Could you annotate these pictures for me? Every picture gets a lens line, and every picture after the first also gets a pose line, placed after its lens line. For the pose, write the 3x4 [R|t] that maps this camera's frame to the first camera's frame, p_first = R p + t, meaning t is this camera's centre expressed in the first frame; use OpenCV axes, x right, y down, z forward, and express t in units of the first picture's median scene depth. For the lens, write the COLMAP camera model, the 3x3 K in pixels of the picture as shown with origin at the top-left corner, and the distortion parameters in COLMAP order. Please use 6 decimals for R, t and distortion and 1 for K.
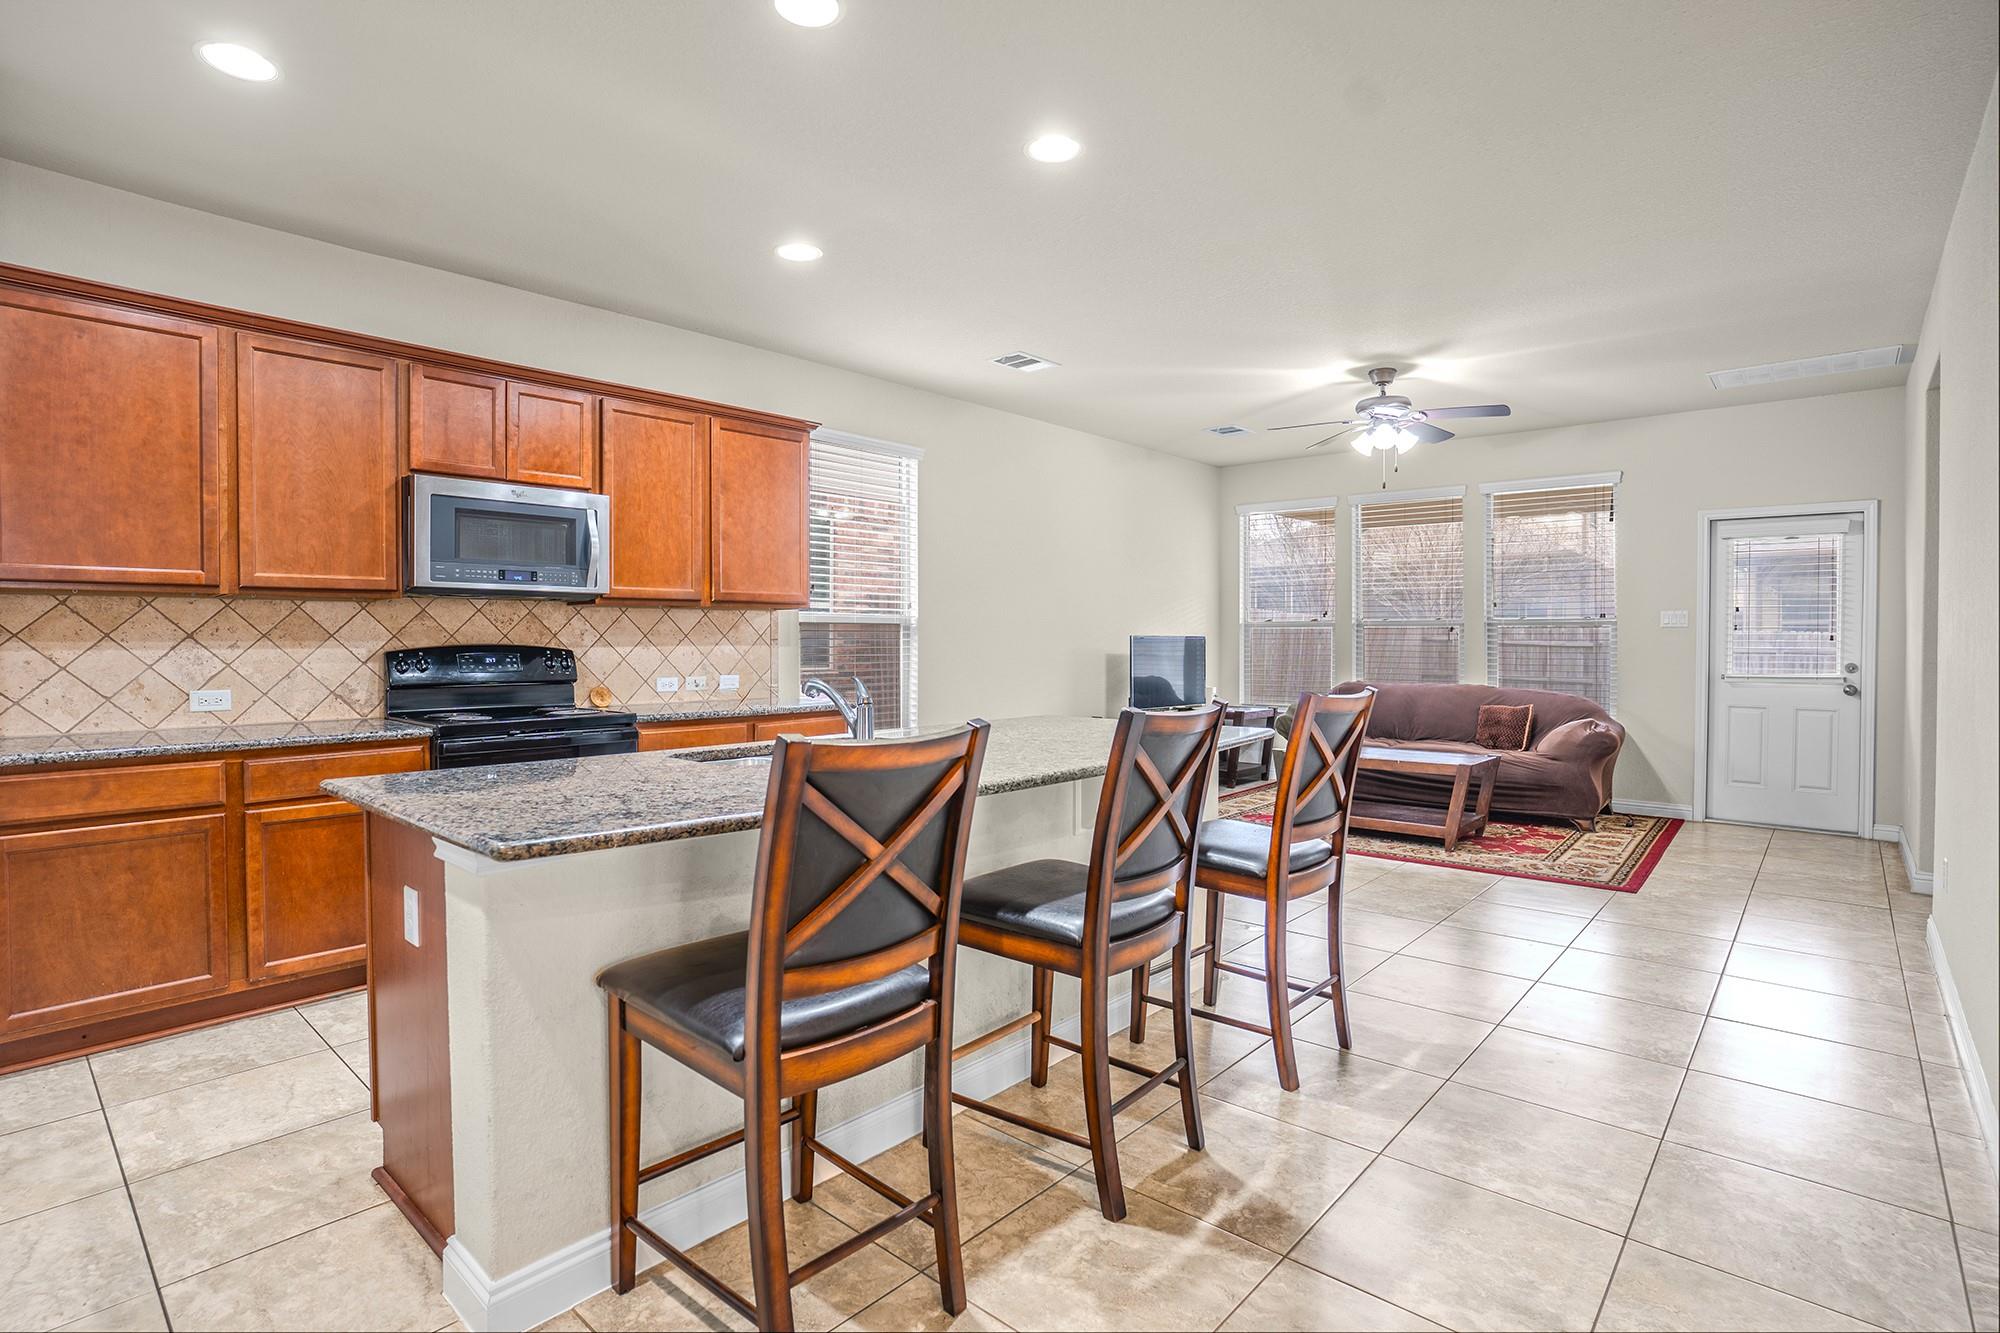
lens RADIAL K [[971.8, 0, 1000.0], [0, 971.8, 666.5], [0, 0, 1]] dist [-0.077138, 0.036059]
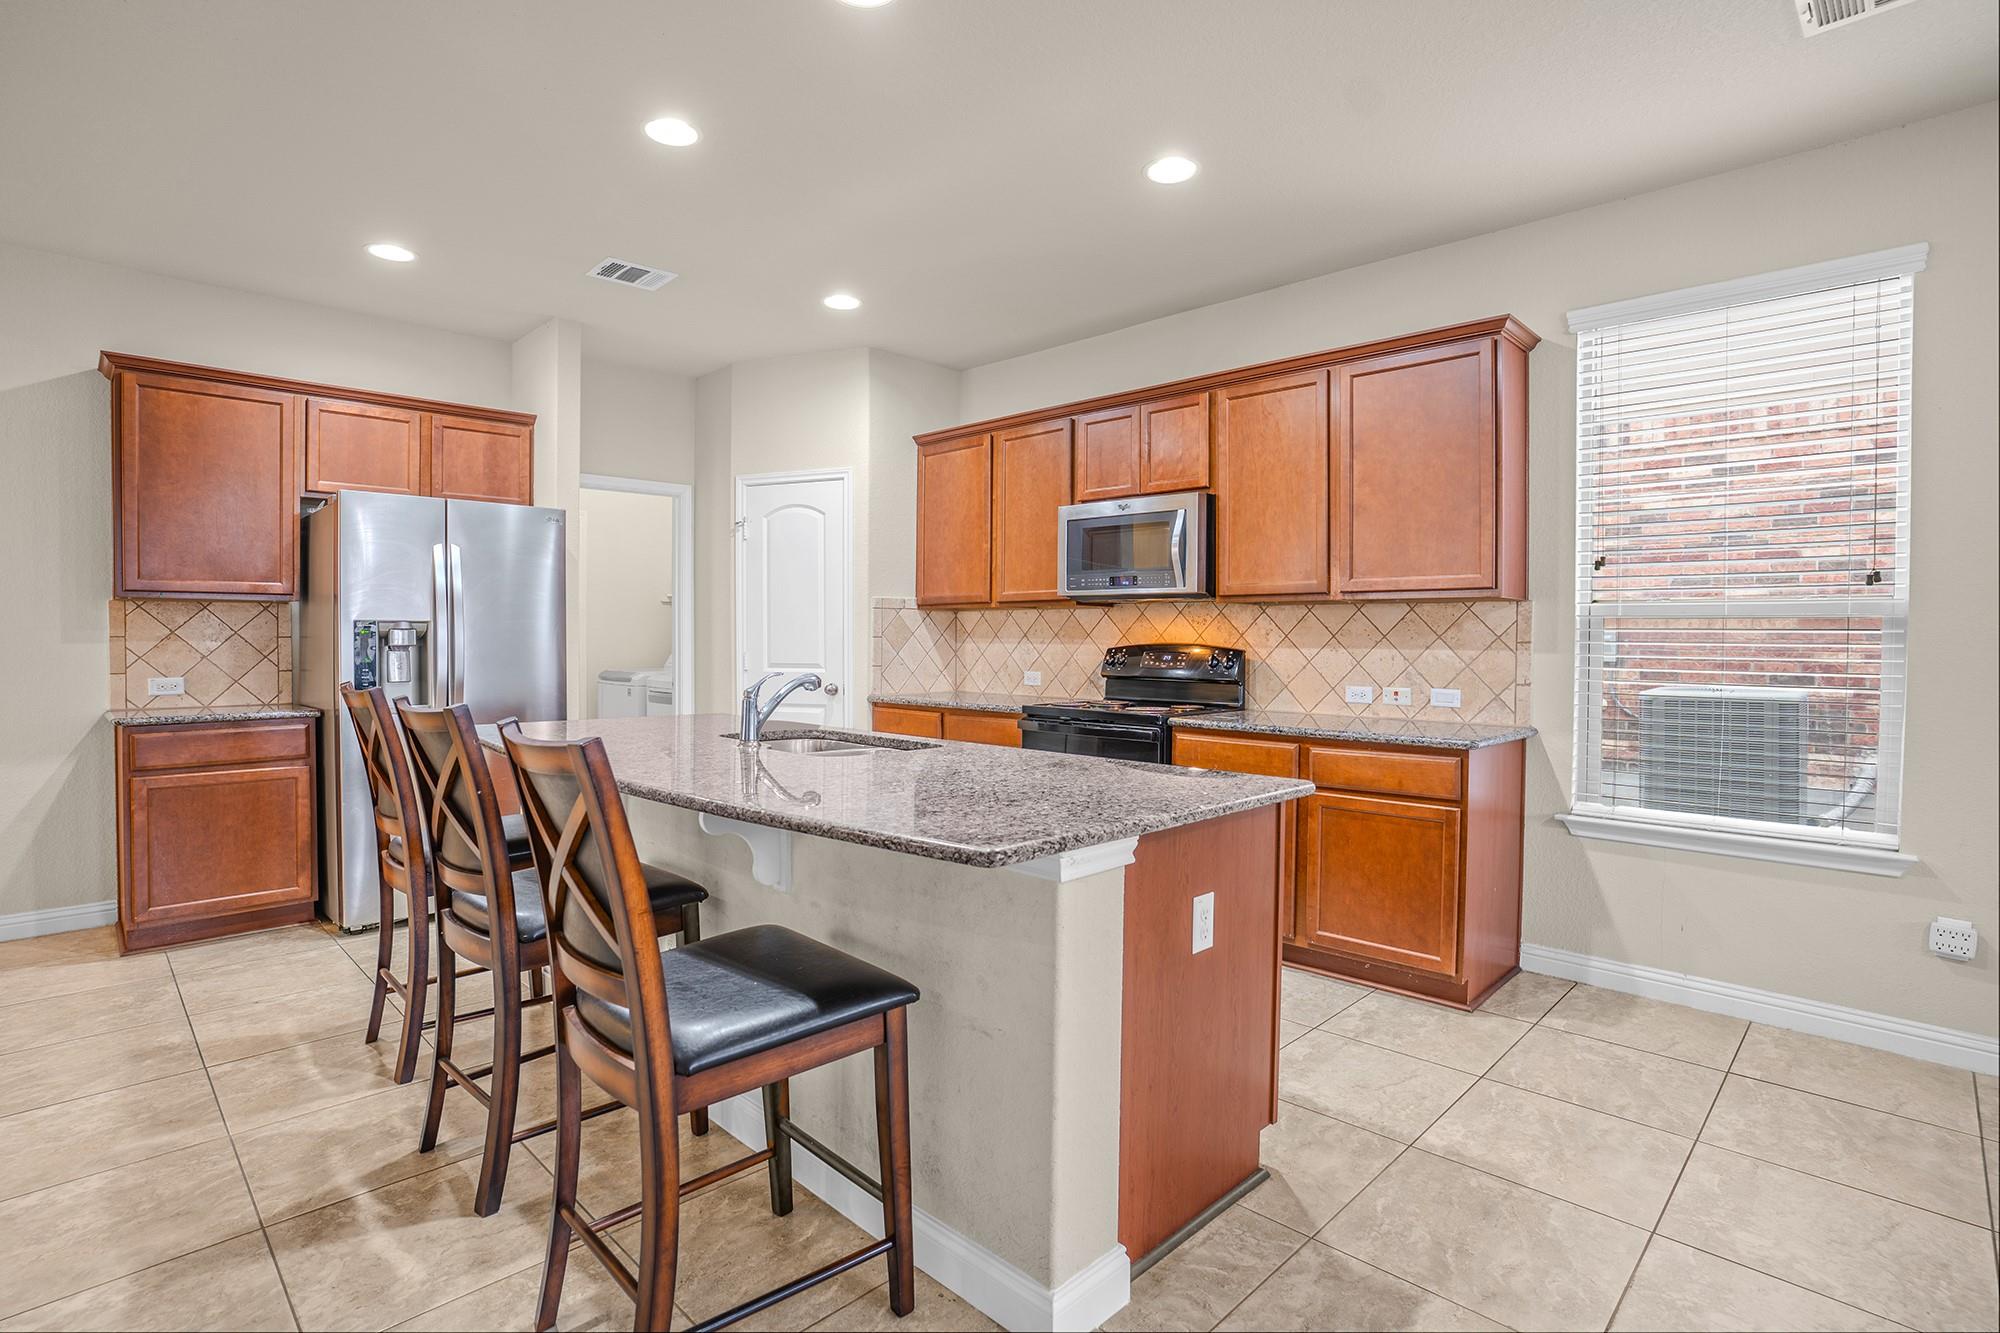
lens RADIAL K [[971.8, 0, 1000.0], [0, 971.8, 666.5], [0, 0, 1]] dist [-0.077138, 0.036059]
pose [[-0.047472, 0.031979, -0.998361, 0.411419], [-0.033866, 0.998861, 0.033606, -0.018890], [0.998298, 0.035406, -0.046335, 0.594585]]
